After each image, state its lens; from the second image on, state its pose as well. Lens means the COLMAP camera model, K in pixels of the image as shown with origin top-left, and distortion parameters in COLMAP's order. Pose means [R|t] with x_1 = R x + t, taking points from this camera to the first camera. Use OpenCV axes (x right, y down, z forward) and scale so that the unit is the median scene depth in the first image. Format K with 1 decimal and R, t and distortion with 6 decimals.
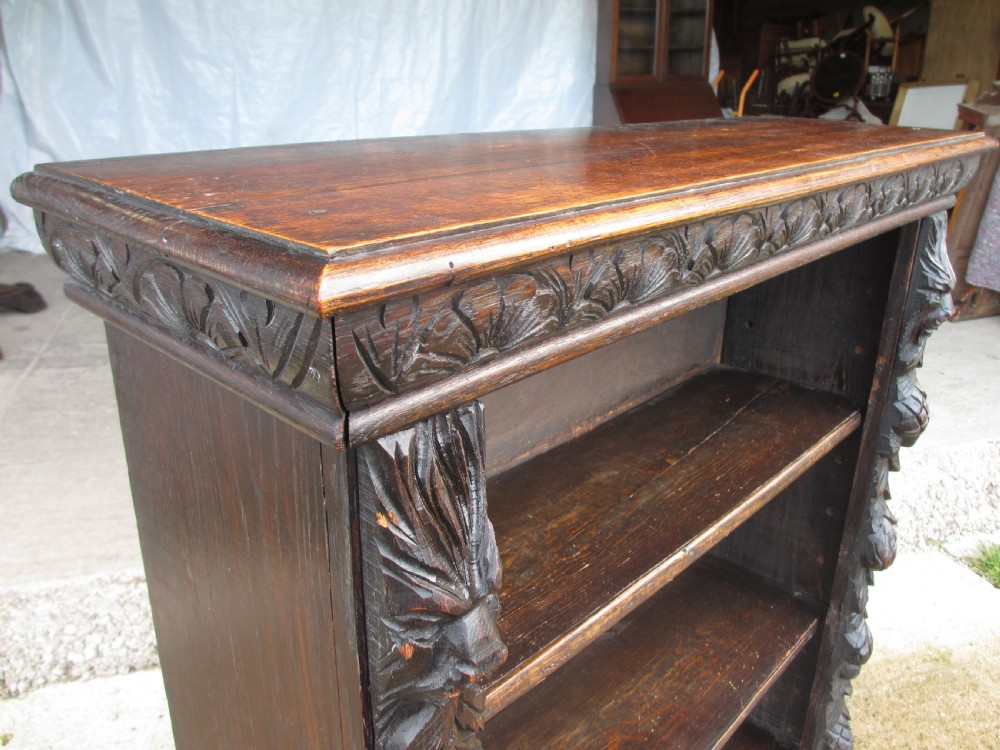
lens RADIAL K [[826.8, 0, 509.6], [0, 826.8, 377.1], [0, 0, 1]] dist [-0.009128, -0.045817]
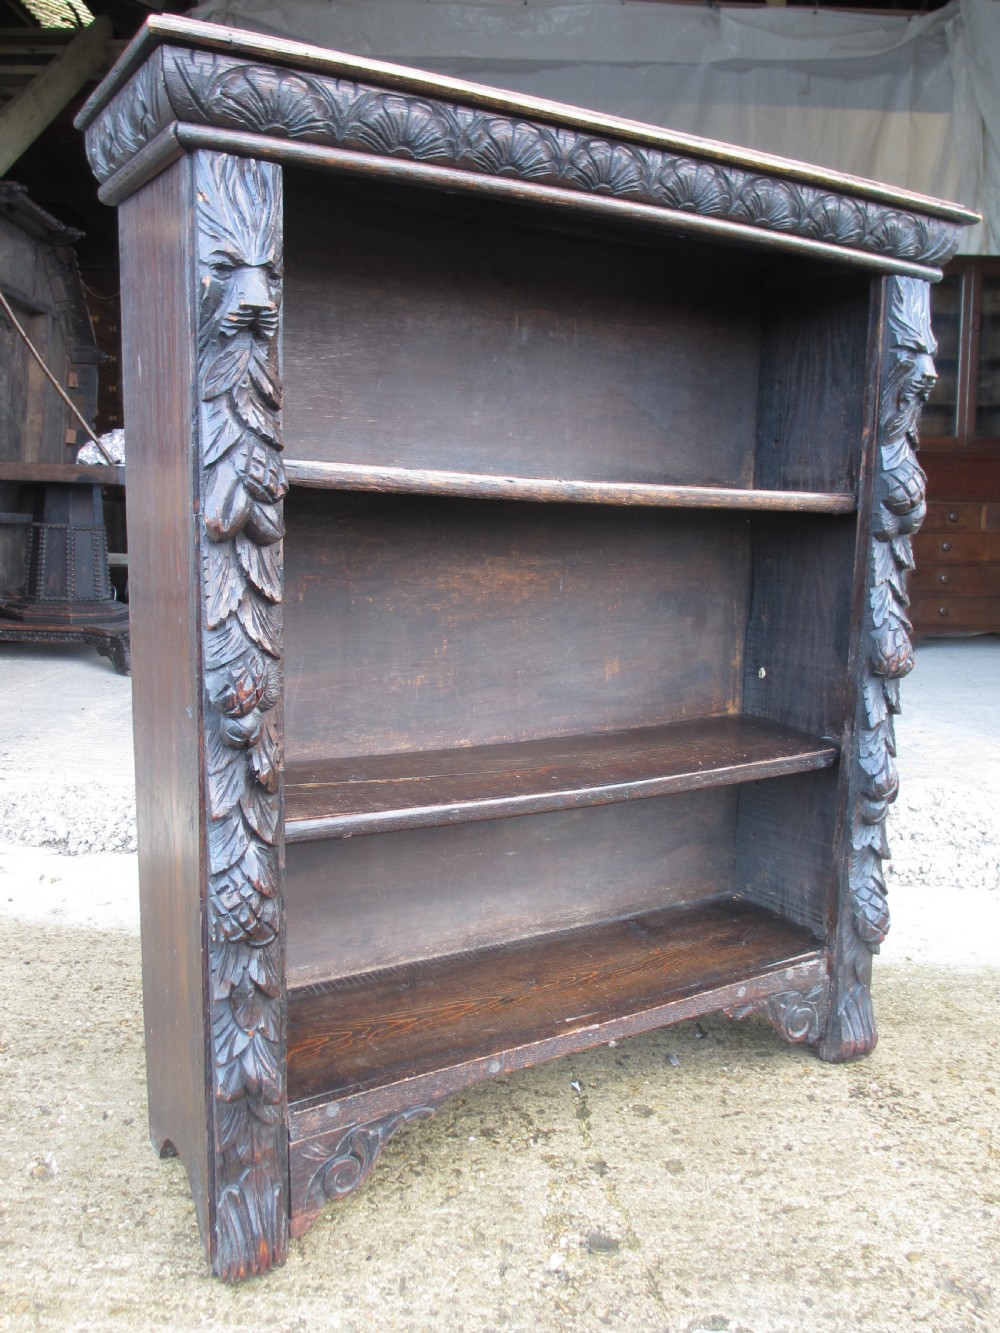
lens RADIAL K [[1115.0, 0, 503.1], [0, 1115.0, 664.8], [0, 0, 1]] dist [-0.055210, 0.011312]
pose [[0.956322, 0.050459, -0.287926, 0.395773], [-0.111216, 0.973719, -0.198750, 0.516829], [0.270330, 0.222091, 0.936802, -0.270527]]
